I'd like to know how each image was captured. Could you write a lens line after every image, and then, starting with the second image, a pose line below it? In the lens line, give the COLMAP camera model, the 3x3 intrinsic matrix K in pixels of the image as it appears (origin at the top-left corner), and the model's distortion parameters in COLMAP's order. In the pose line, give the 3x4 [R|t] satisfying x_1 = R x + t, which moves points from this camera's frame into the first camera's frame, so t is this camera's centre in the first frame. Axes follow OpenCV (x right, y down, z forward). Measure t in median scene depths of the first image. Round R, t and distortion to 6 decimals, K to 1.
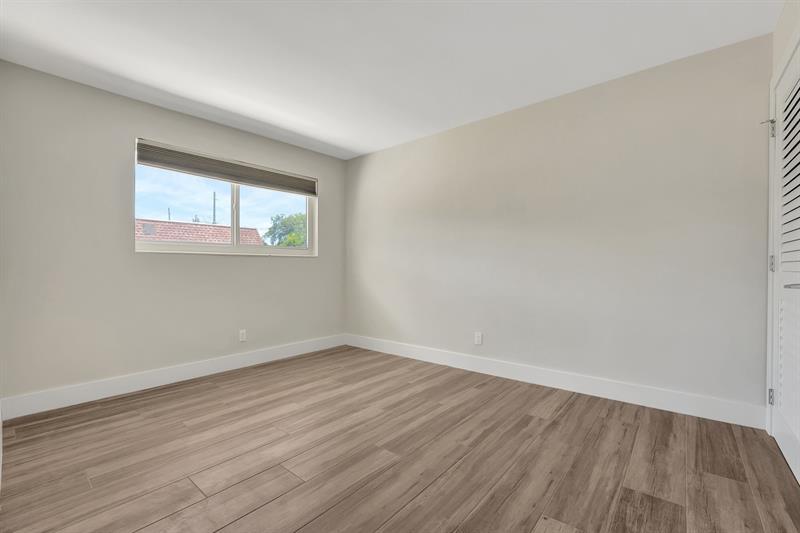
lens RADIAL K [[323.2, 0, 396.0], [0, 323.2, 267.6], [0, 0, 1]] dist [-0.000848, -0.000044]
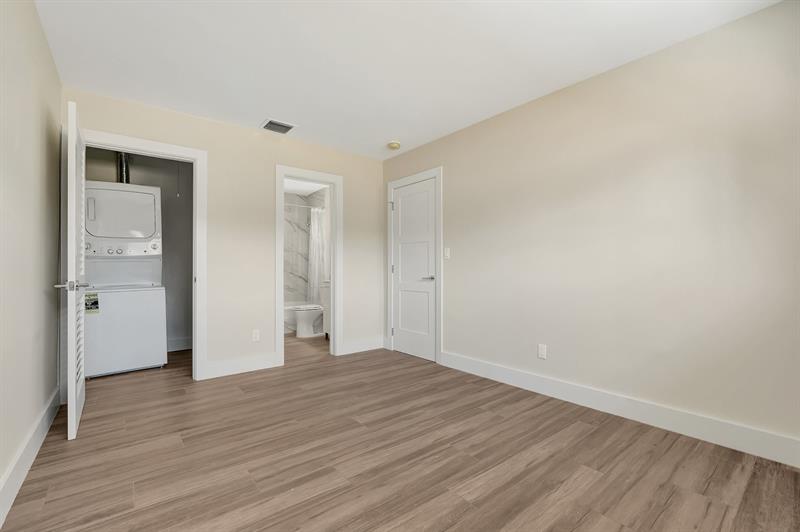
lens RADIAL K [[344.2, 0, 402.3], [0, 344.2, 269.3], [0, 0, 1]] dist [-0.000344, 0.000326]
pose [[-0.981437, 0.011420, 0.191442, -0.385681], [0.010348, 0.999925, -0.006601, 0.007341], [-0.191503, -0.004497, -0.981482, 1.984240]]
